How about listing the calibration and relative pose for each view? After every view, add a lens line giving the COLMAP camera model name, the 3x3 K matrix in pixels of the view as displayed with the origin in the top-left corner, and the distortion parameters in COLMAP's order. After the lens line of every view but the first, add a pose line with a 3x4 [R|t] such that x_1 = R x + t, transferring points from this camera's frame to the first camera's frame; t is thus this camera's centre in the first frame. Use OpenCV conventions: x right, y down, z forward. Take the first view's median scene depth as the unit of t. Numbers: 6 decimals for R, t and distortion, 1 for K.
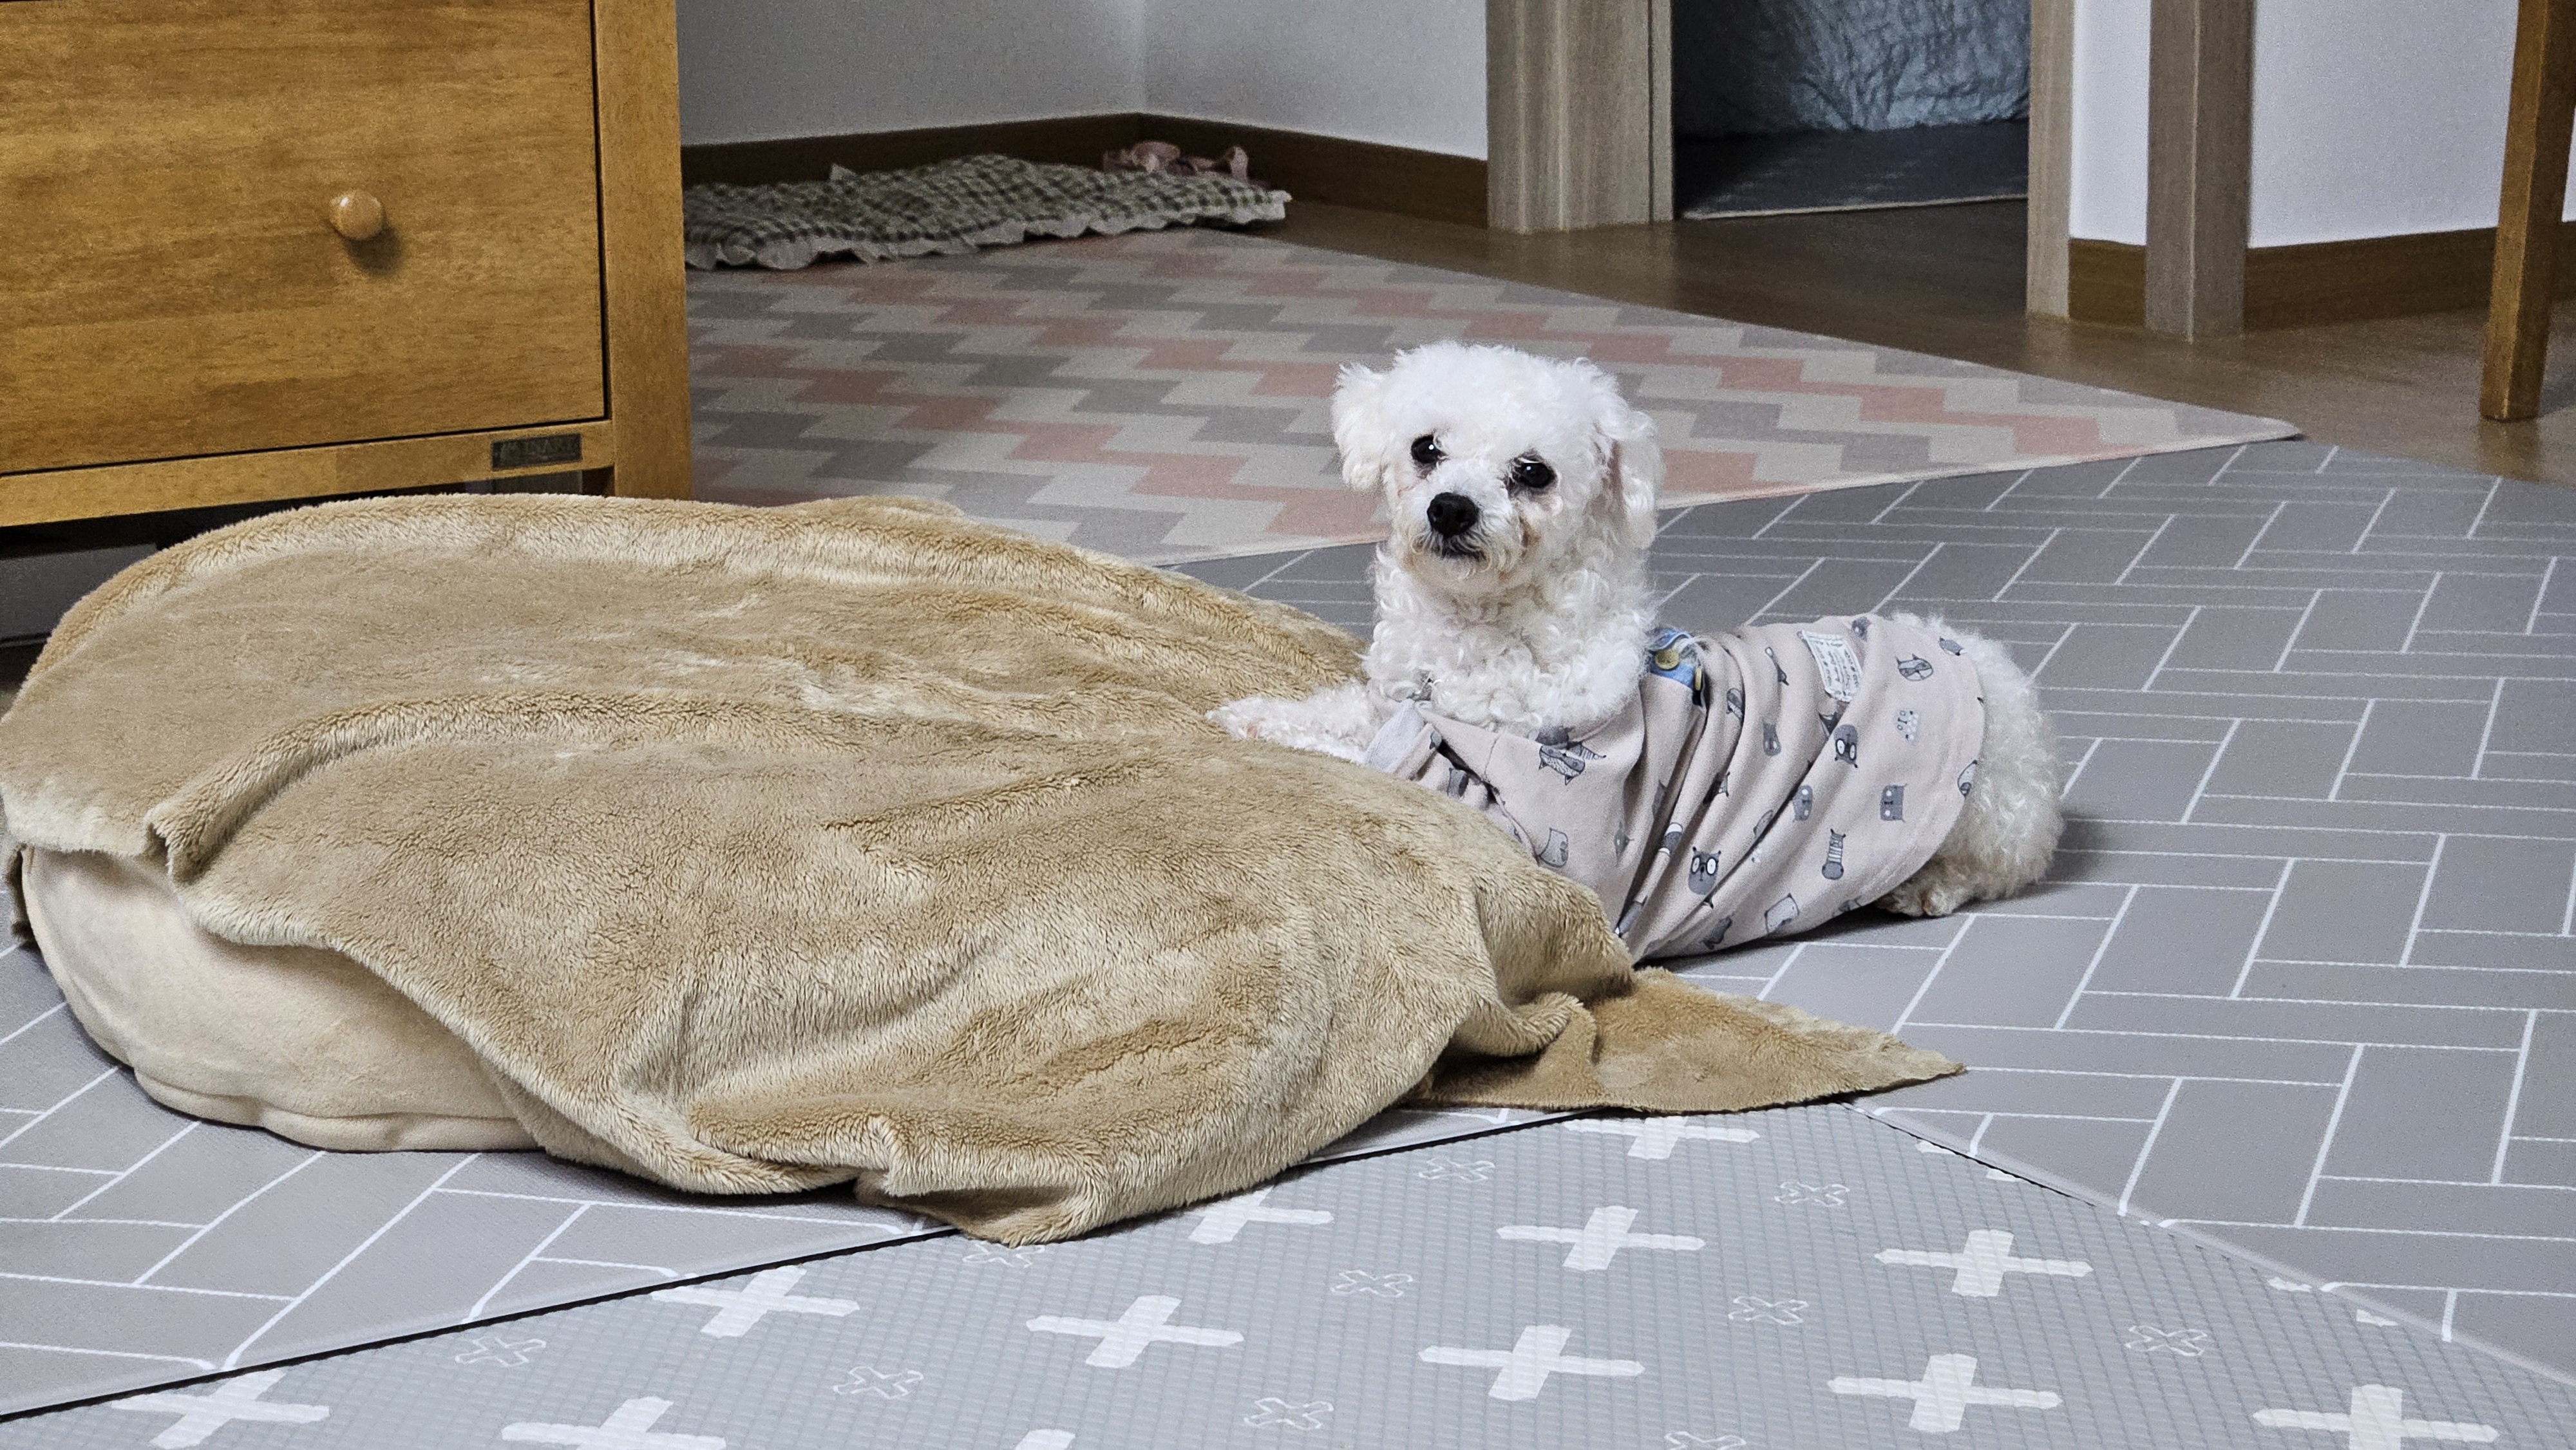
lens RADIAL K [[5331.0, 0, 1287.7], [0, 5331.0, 724.8], [0, 0, 1]] dist [0.029435, 0.000000]
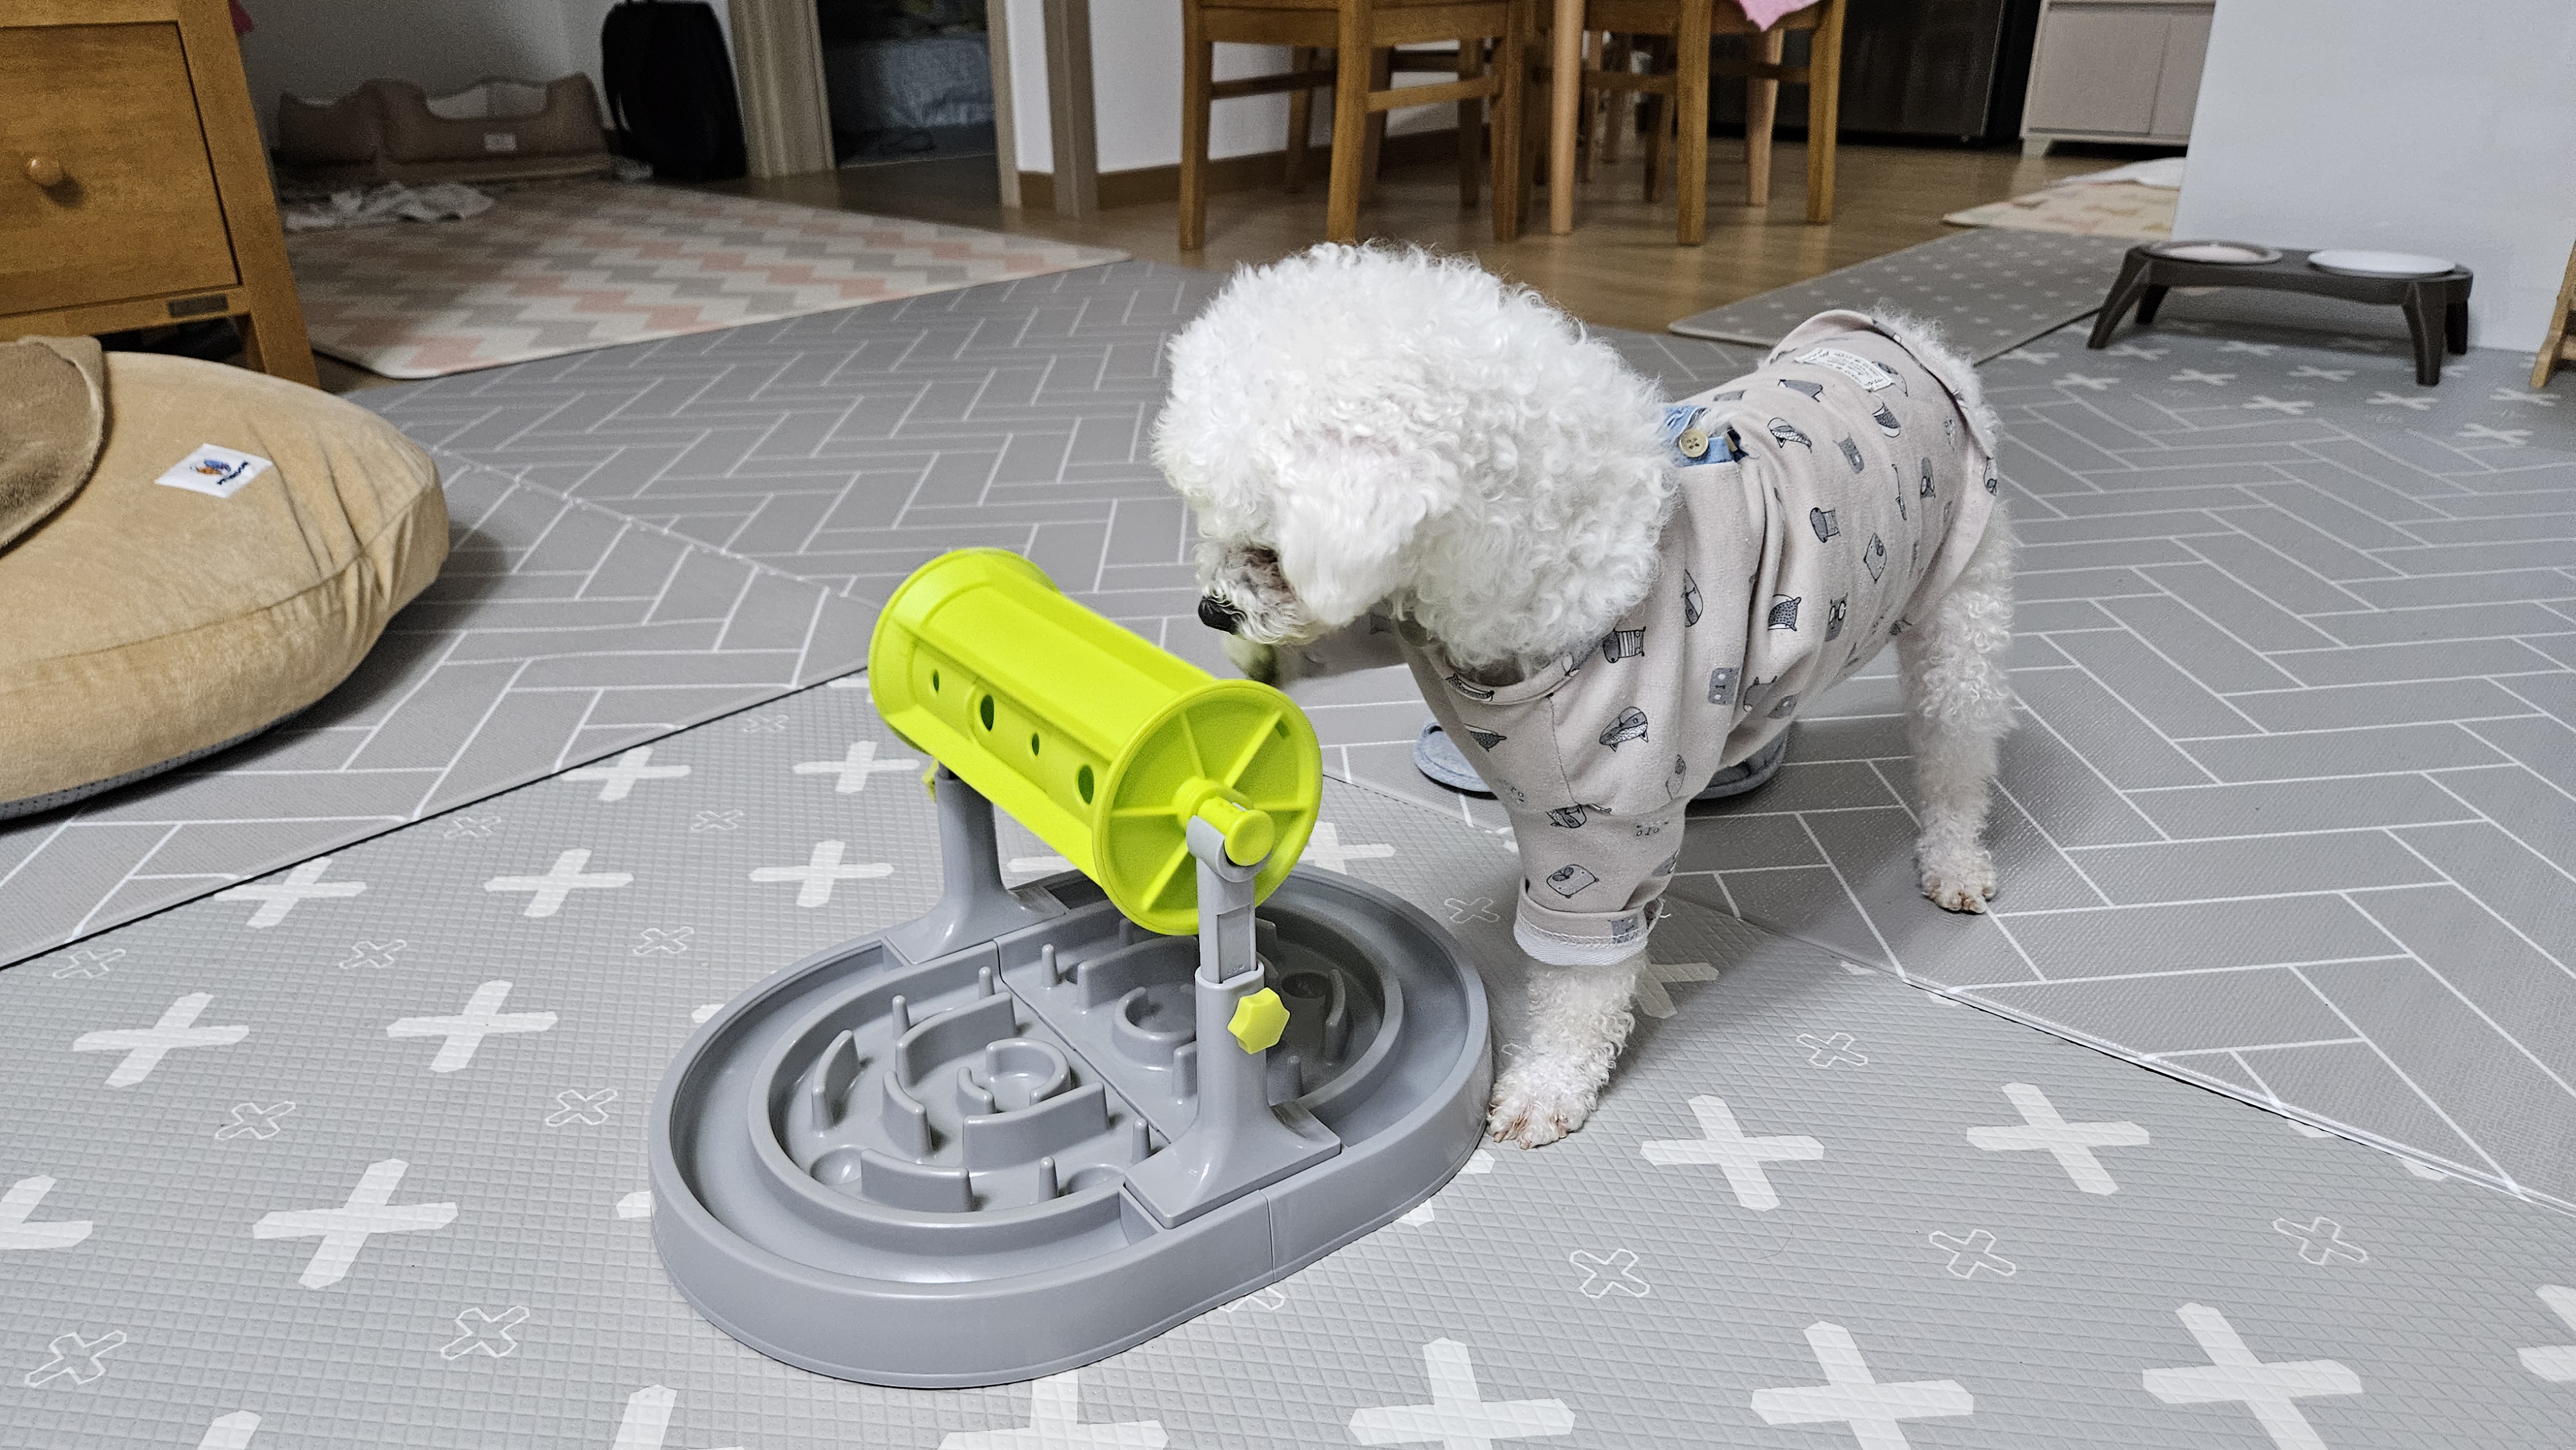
lens RADIAL K [[1753.7, 0, 1286.6], [0, 1753.7, 738.4], [0, 0, 1]] dist [0.010410, -0.004399]
pose [[0.951545, -0.119397, 0.283384, 0.022298], [0.057078, 0.974108, 0.218761, -0.018571], [-0.302166, -0.191986, 0.933722, 0.309318]]
